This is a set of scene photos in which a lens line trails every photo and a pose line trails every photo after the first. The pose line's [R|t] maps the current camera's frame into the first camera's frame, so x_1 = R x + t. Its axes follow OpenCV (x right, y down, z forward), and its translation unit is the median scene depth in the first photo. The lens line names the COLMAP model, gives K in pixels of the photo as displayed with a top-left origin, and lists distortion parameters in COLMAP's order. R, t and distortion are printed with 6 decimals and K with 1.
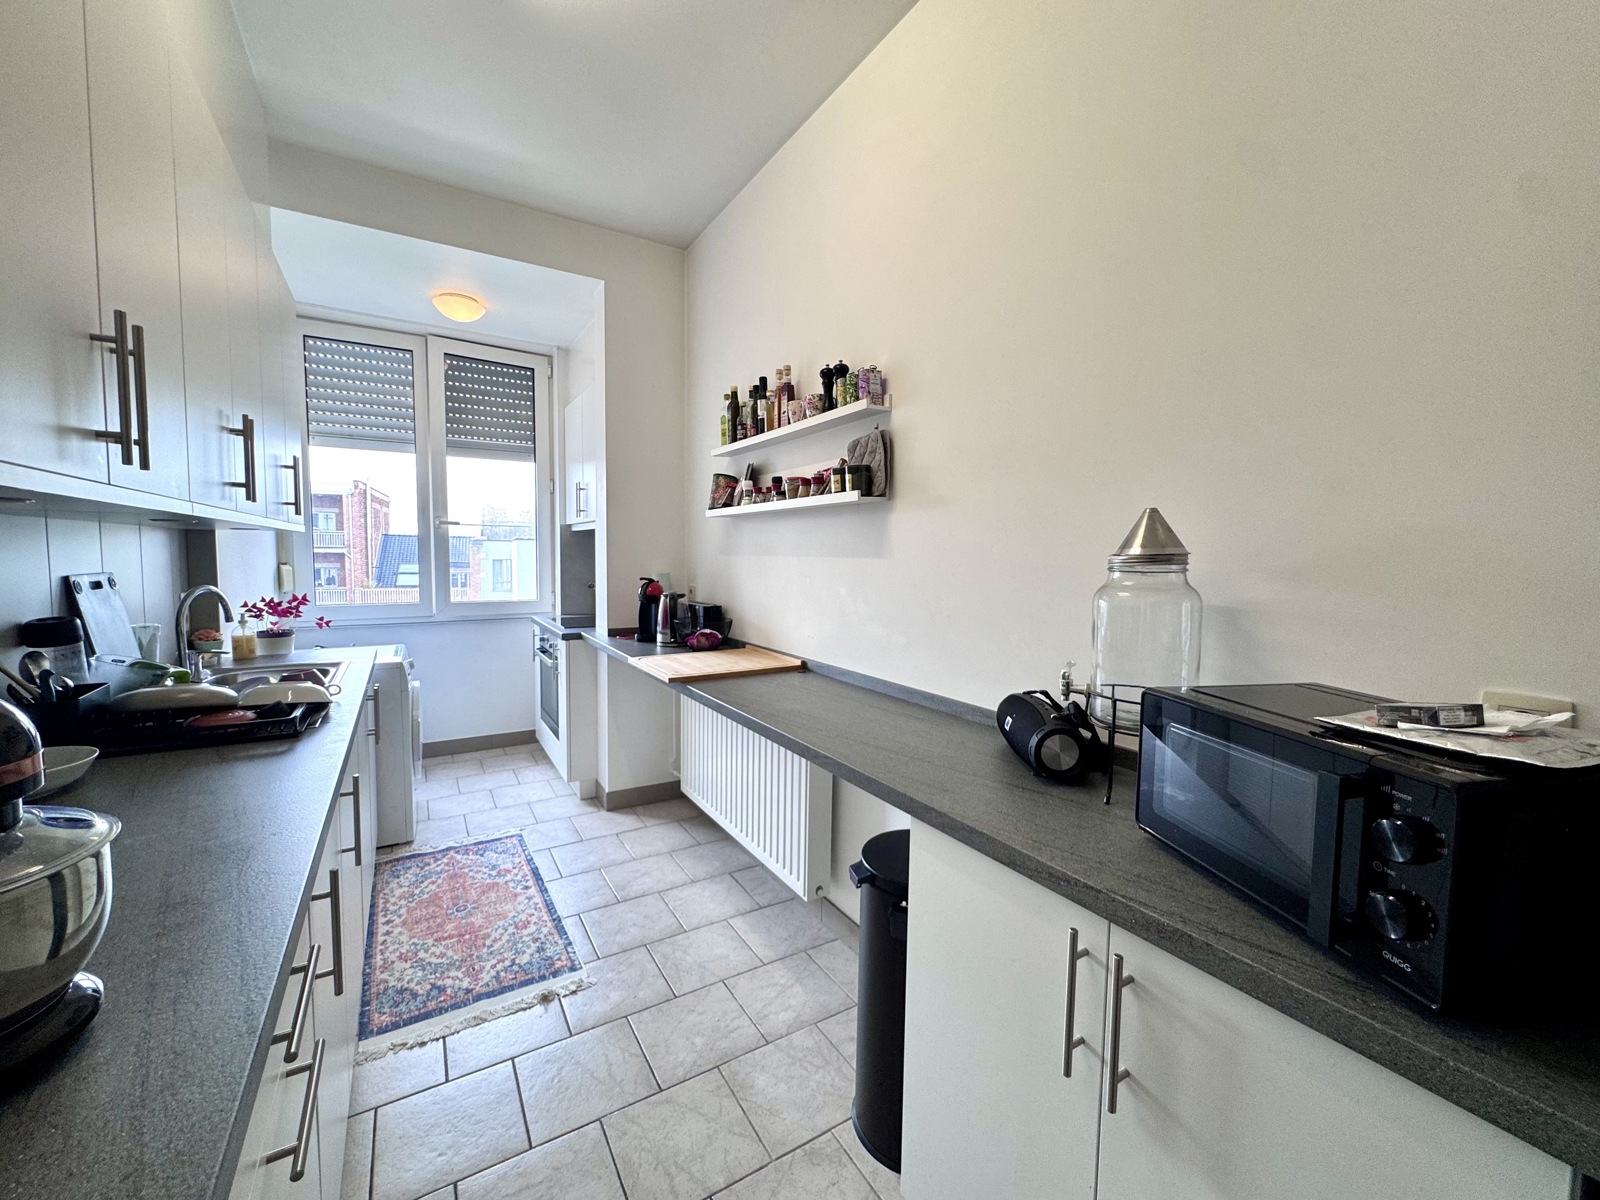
lens RADIAL K [[642.5, 0, 797.1], [0, 642.5, 599.1], [0, 0, 1]] dist [-0.001887, 0.000609]
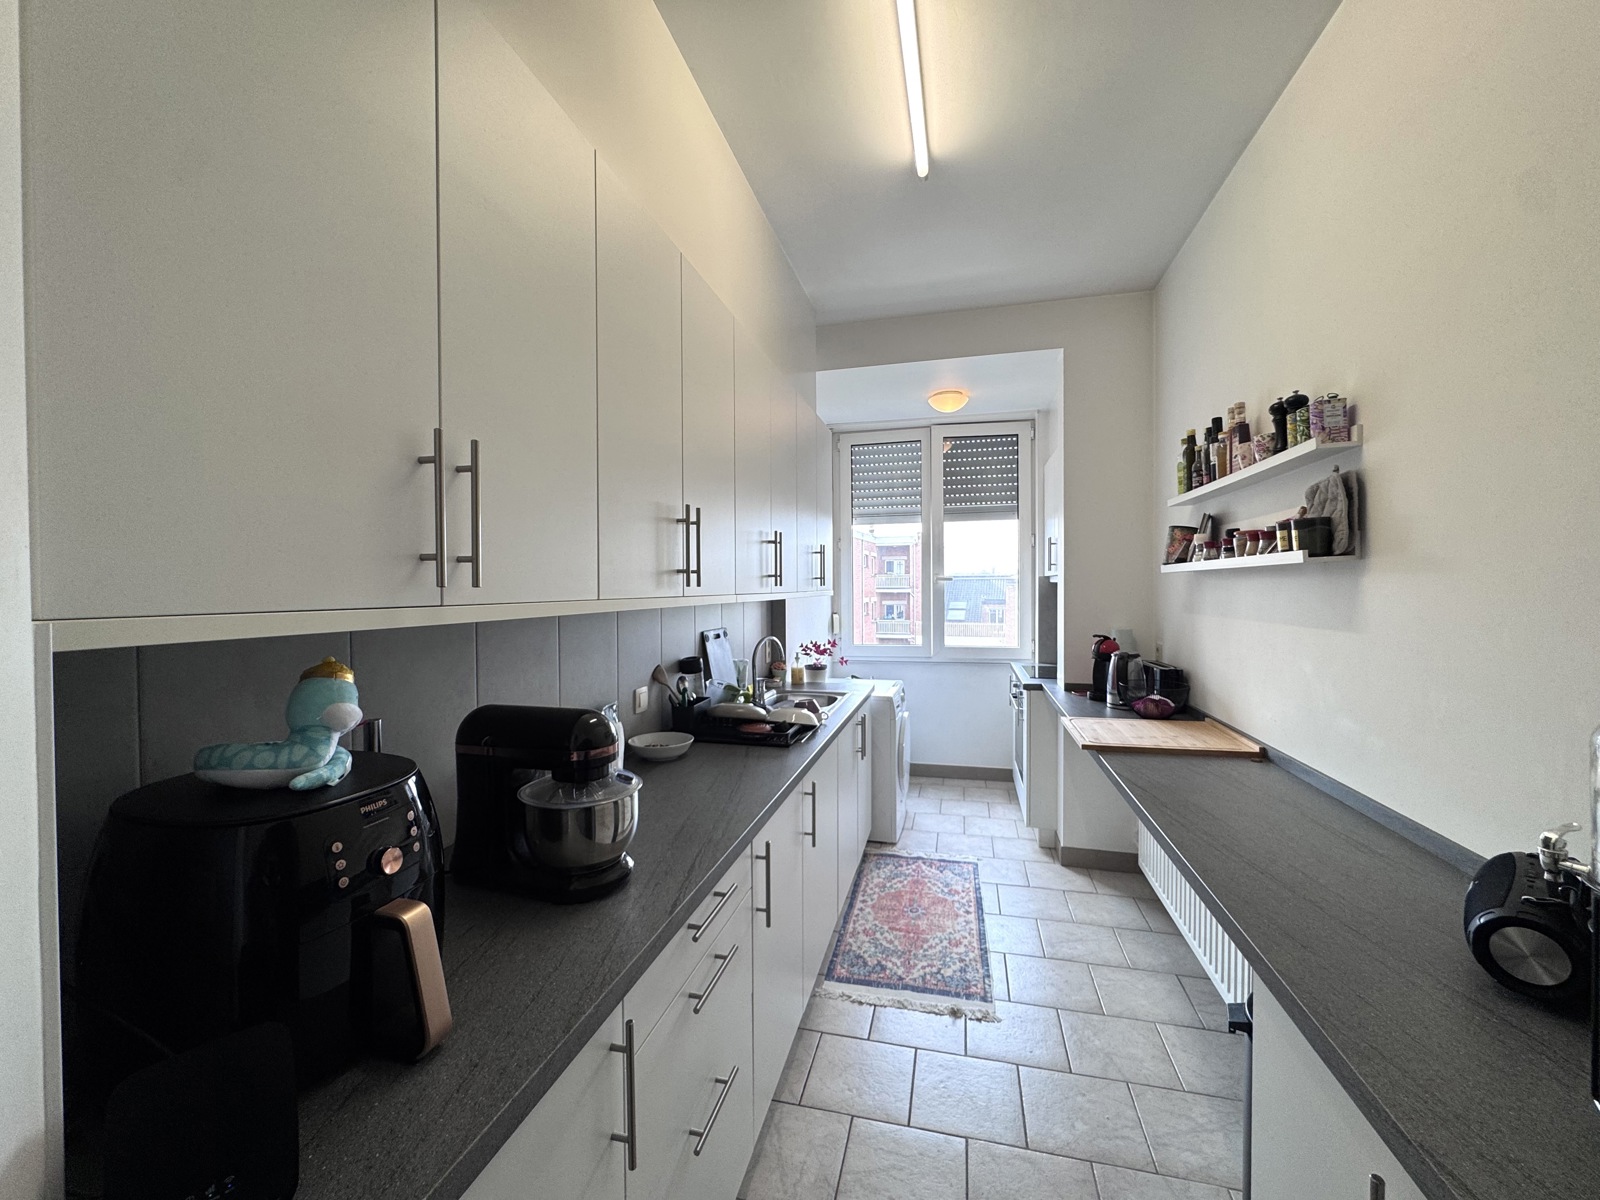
lens RADIAL K [[642.5, 0, 797.1], [0, 642.5, 599.1], [0, 0, 1]] dist [-0.001887, 0.000609]
pose [[0.698962, -0.004311, -0.715146, 0.175774], [-0.034303, 0.998629, -0.039546, -0.040671], [0.714335, 0.052173, 0.697856, -0.019910]]
